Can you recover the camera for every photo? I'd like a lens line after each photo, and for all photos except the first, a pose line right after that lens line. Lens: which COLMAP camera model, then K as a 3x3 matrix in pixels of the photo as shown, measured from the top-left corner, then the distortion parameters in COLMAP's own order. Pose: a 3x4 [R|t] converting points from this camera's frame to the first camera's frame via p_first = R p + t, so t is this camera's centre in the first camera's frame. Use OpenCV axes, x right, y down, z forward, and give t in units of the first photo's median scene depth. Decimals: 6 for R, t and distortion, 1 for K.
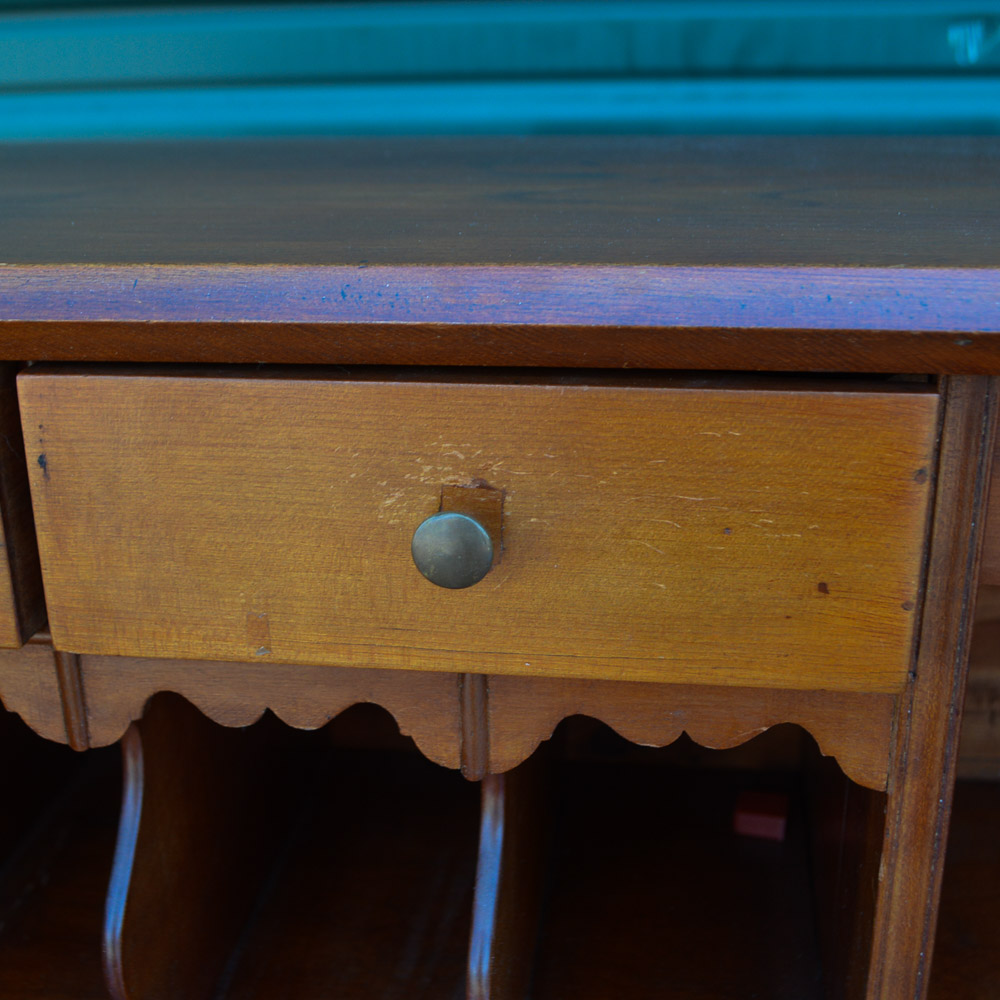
lens RADIAL K [[1462.6, 0, 503.9], [0, 1462.6, 500.1], [0, 0, 1]] dist [-0.063437, 0.000000]
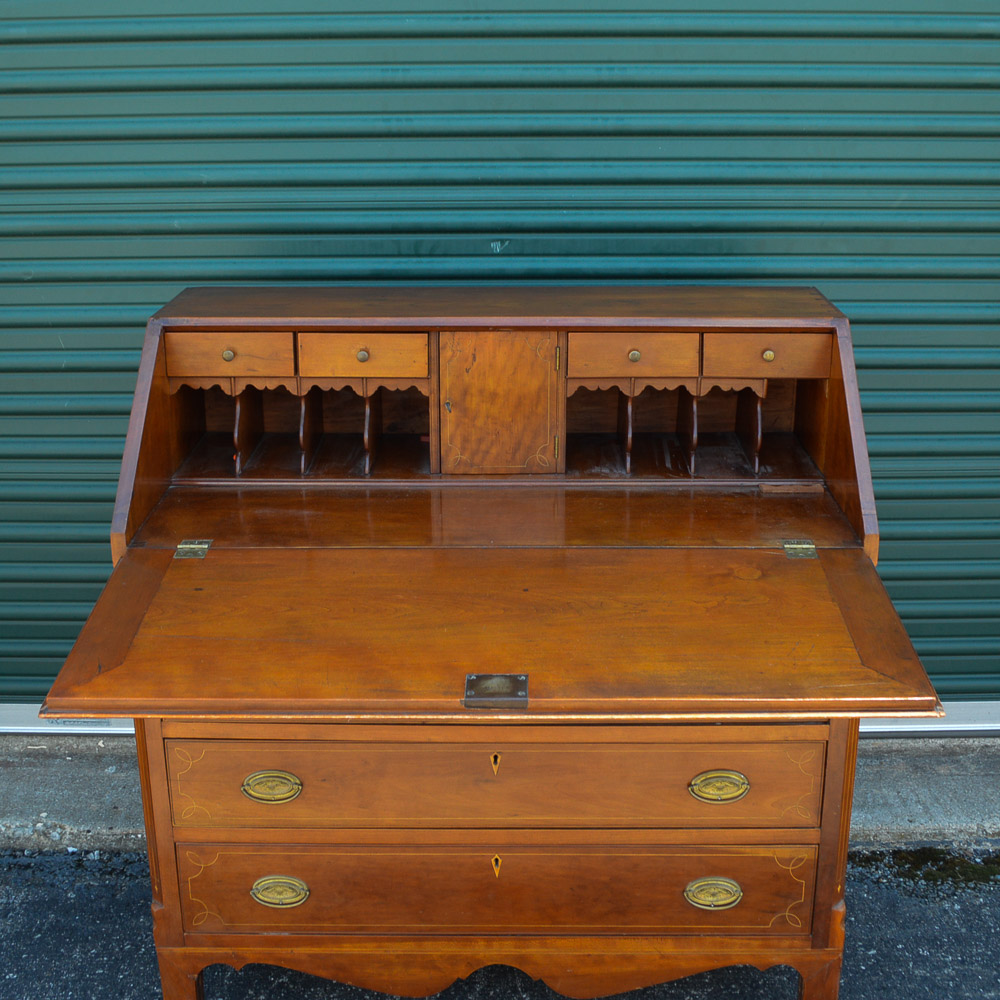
lens RADIAL K [[1382.1, 0, 517.0], [0, 1382.1, 452.0], [0, 0, 1]] dist [-0.076874, 0.000000]
pose [[0.991992, -0.021389, 0.124473, -0.124309], [0.026820, 0.998752, -0.042127, 0.744115], [-0.123417, 0.045128, 0.991328, -5.339379]]
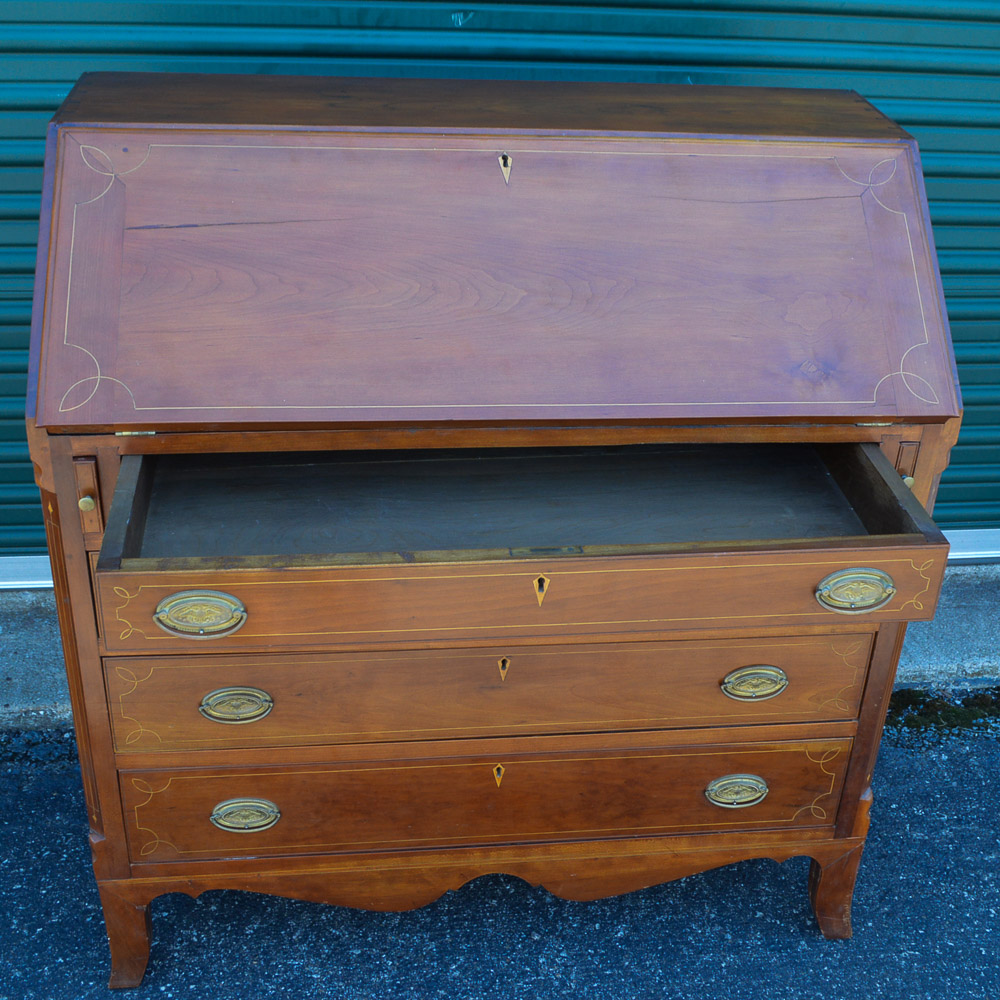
lens RADIAL K [[1382.1, 0, 557.8], [0, 1382.1, 463.4], [0, 0, 1]] dist [-0.076874, 0.000000]
pose [[0.960982, -0.062110, 0.269546, -0.641621], [0.017797, 0.986329, 0.163826, 0.255020], [-0.276036, -0.152637, 0.948950, -4.130901]]
